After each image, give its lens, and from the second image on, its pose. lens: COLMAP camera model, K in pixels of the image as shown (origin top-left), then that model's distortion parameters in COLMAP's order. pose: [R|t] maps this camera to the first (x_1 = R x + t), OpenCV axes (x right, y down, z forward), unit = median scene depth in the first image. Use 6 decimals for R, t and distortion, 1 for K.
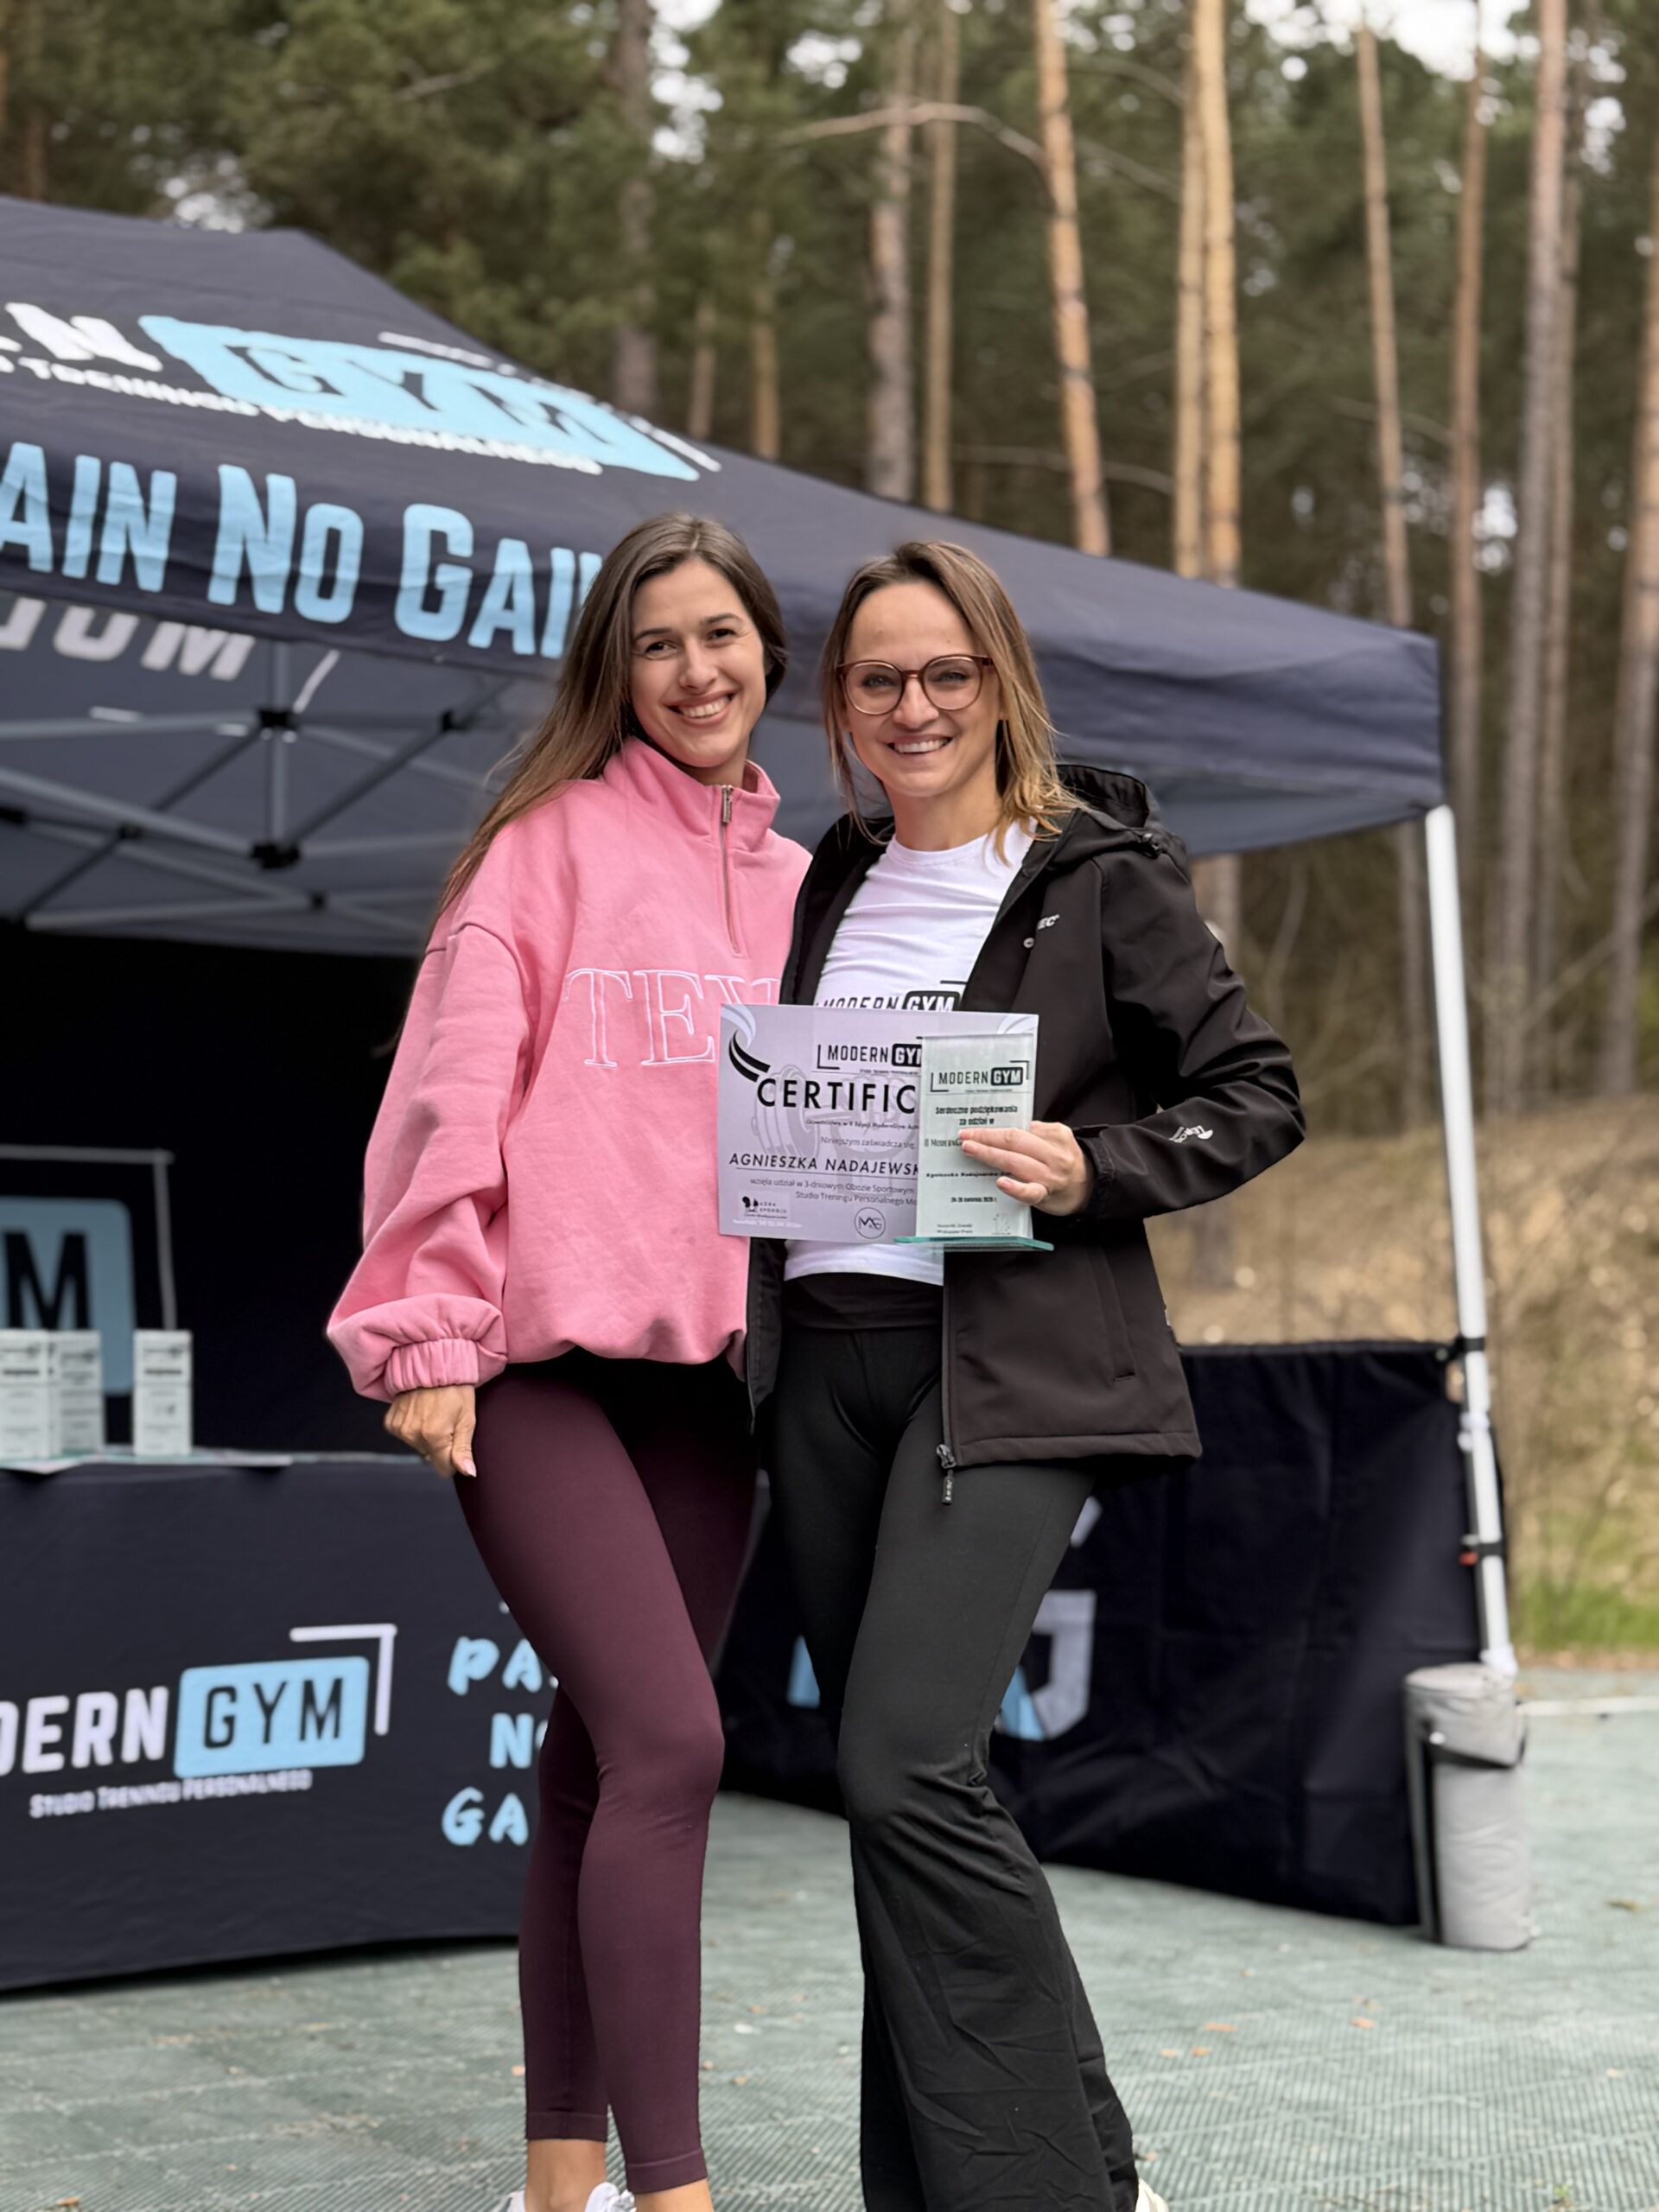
lens RADIAL K [[3079.0, 0, 825.9], [0, 3079.0, 1097.2], [0, 0, 1]] dist [0.234896, -0.583247]
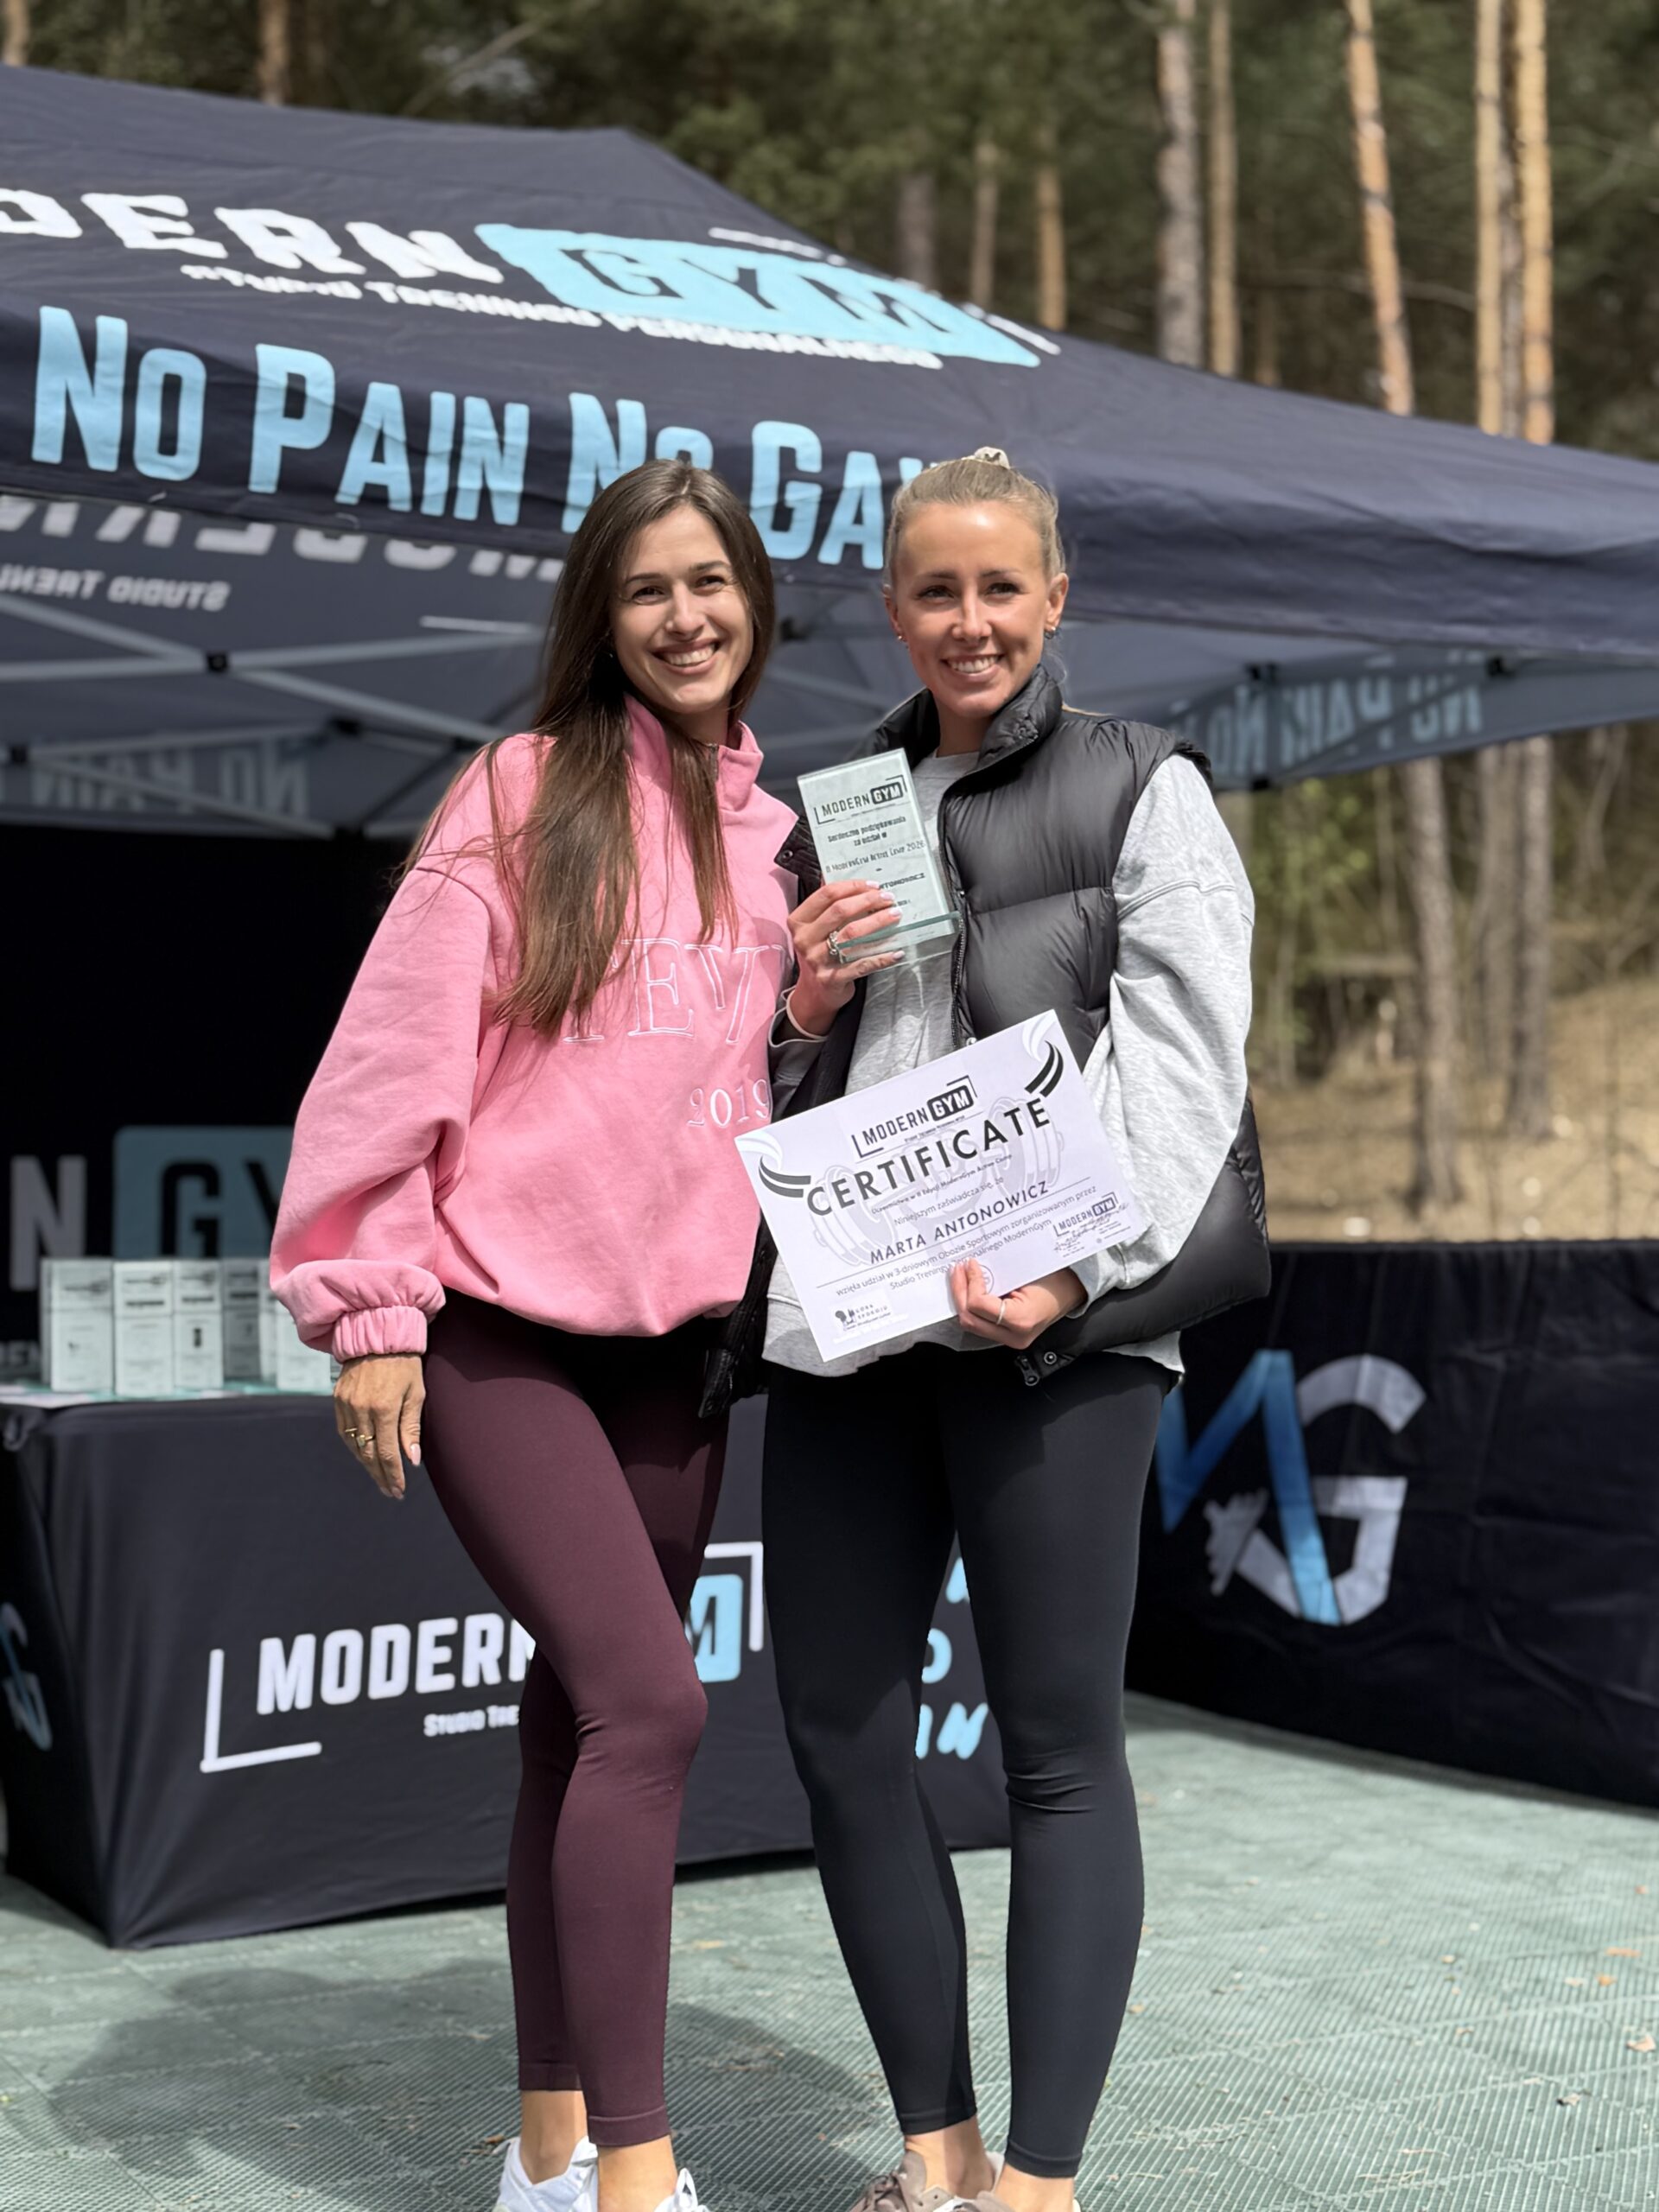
lens RADIAL K [[3079.0, 0, 825.9], [0, 3079.0, 1097.2], [0, 0, 1]] dist [0.234896, -0.583247]
pose [[0.995544, -0.020838, -0.091962, -0.027406], [0.025431, 0.998472, 0.049052, -0.025700], [0.090800, -0.051172, 0.994554, 0.016188]]
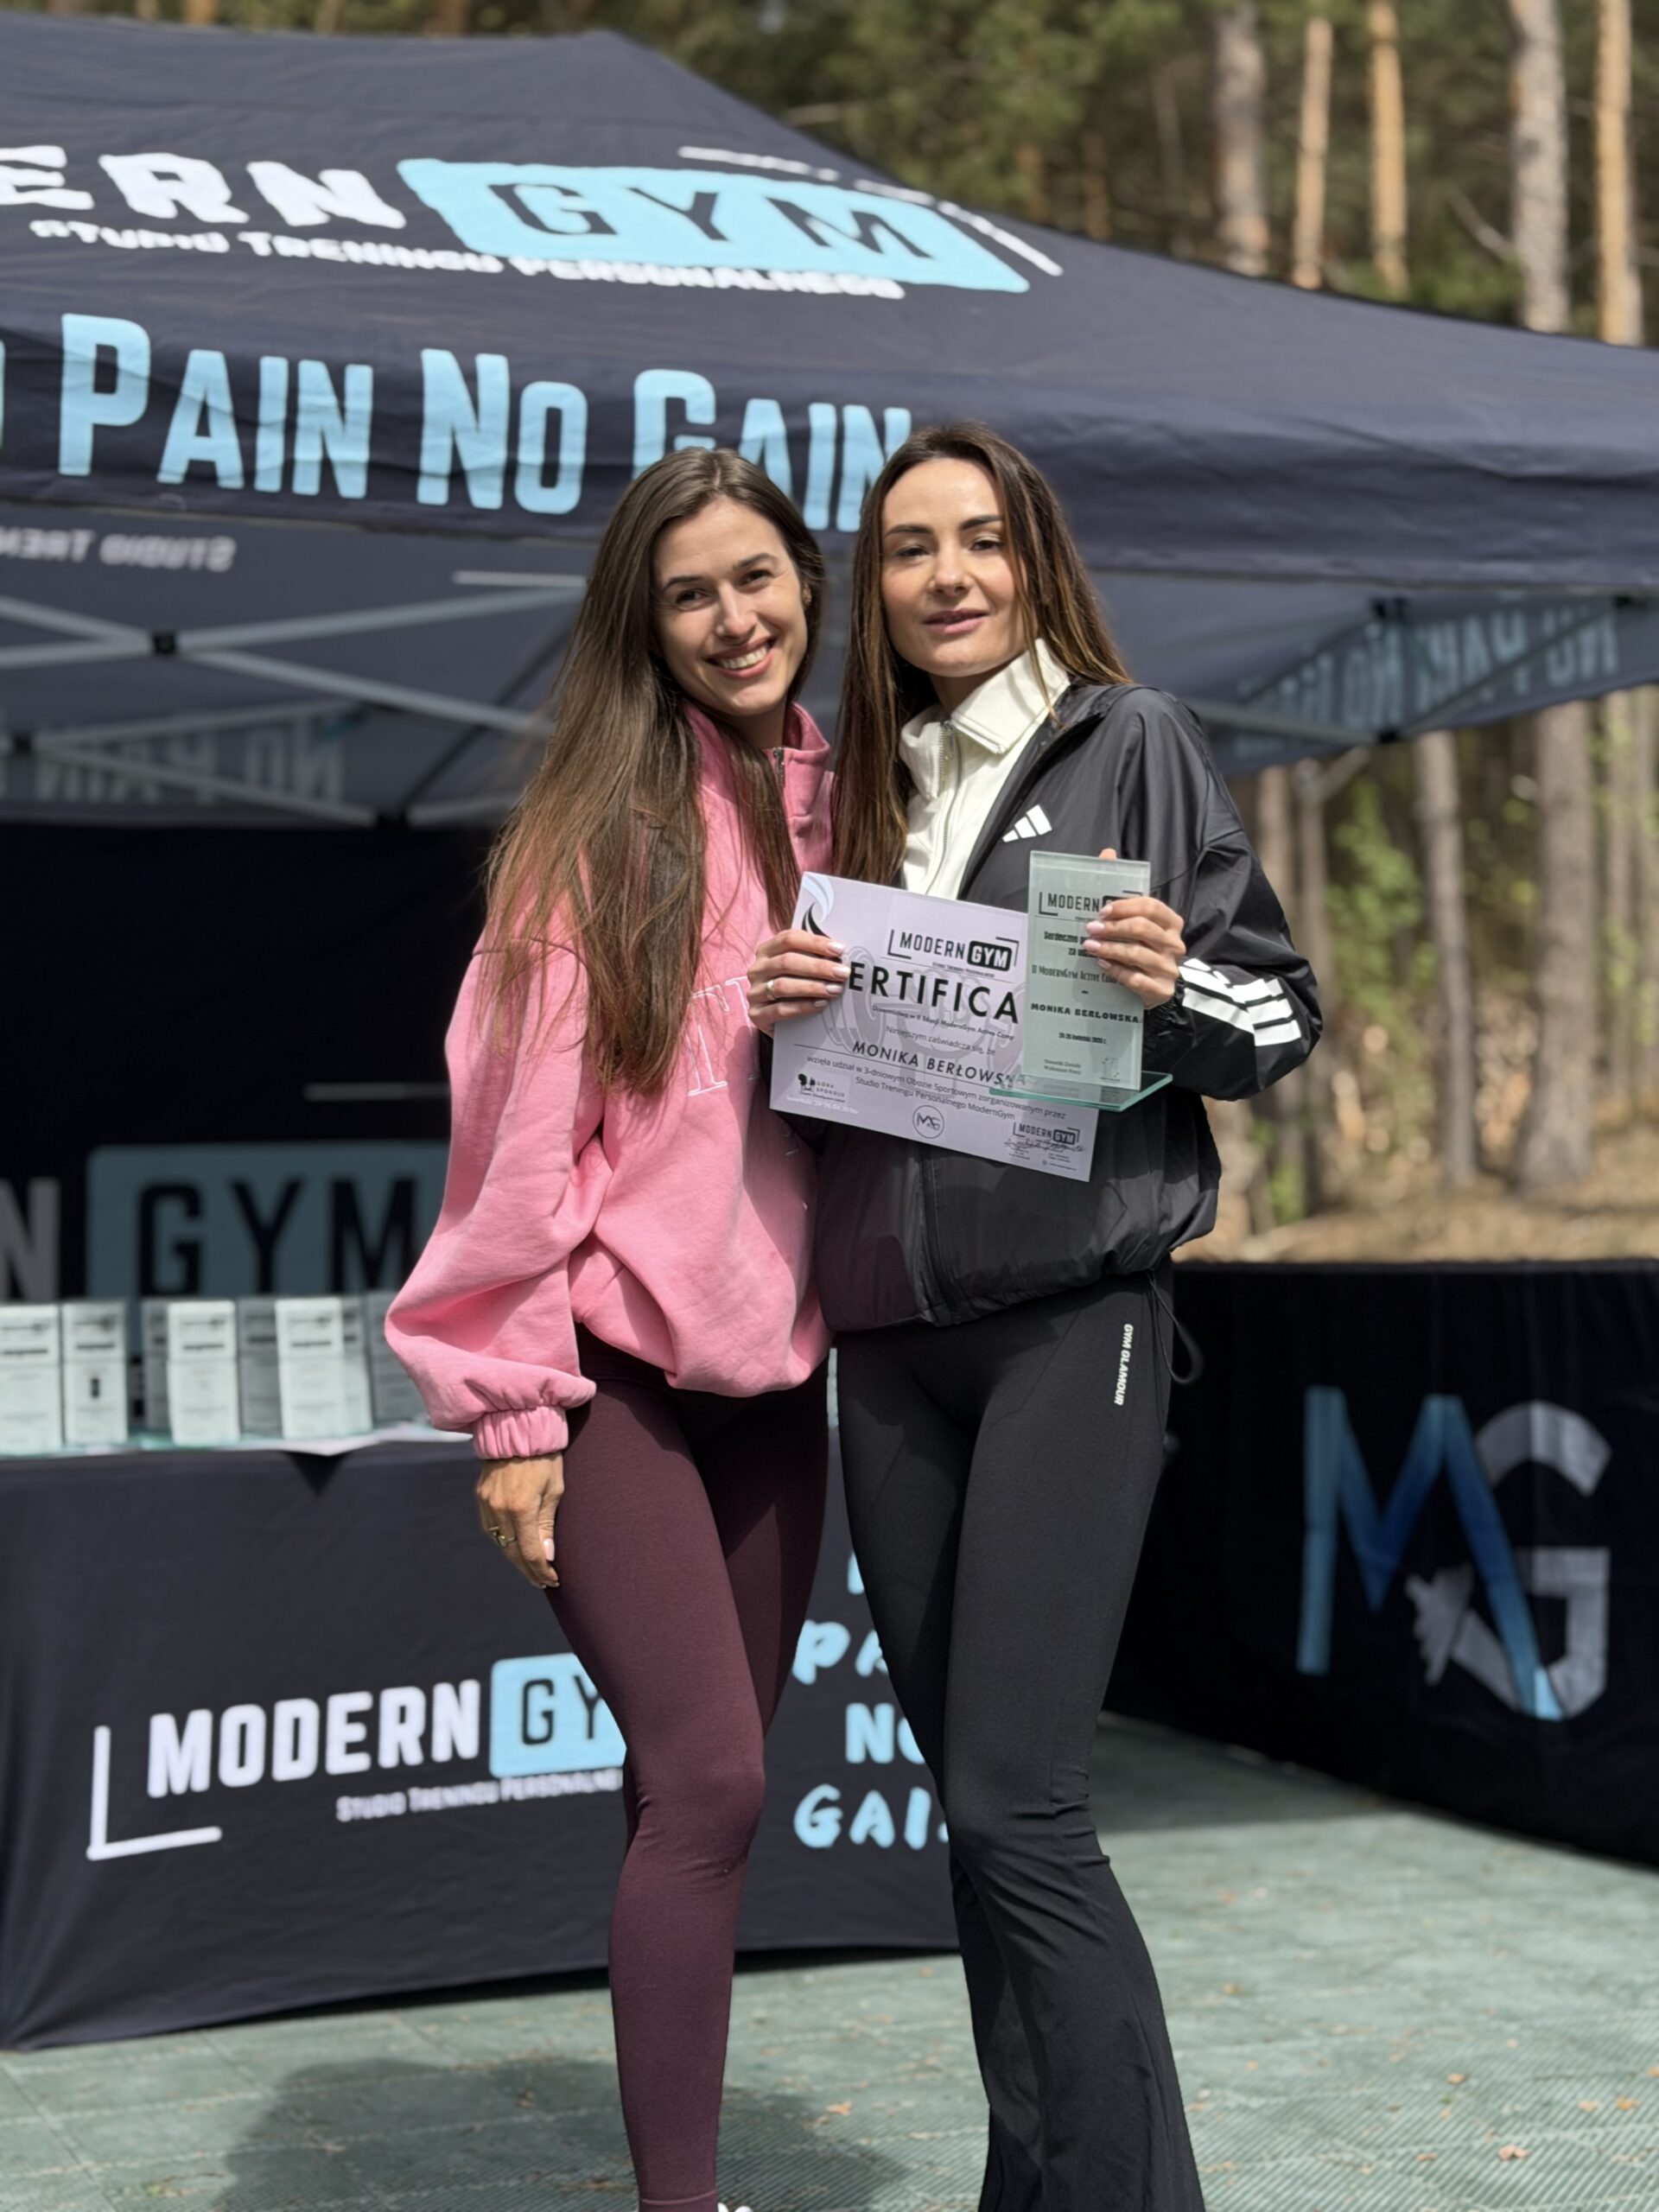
lens RADIAL K [[3571.9, 0, 822.3], [0, 3571.9, 1102.4], [0, 0, 1]] dist [0.225619, -0.525952]
pose [[0.977879, -0.038337, -0.205627, 0.122754], [0.049515, 0.997547, 0.049490, -0.031211], [0.203225, -0.058577, 0.977378, -0.006554]]
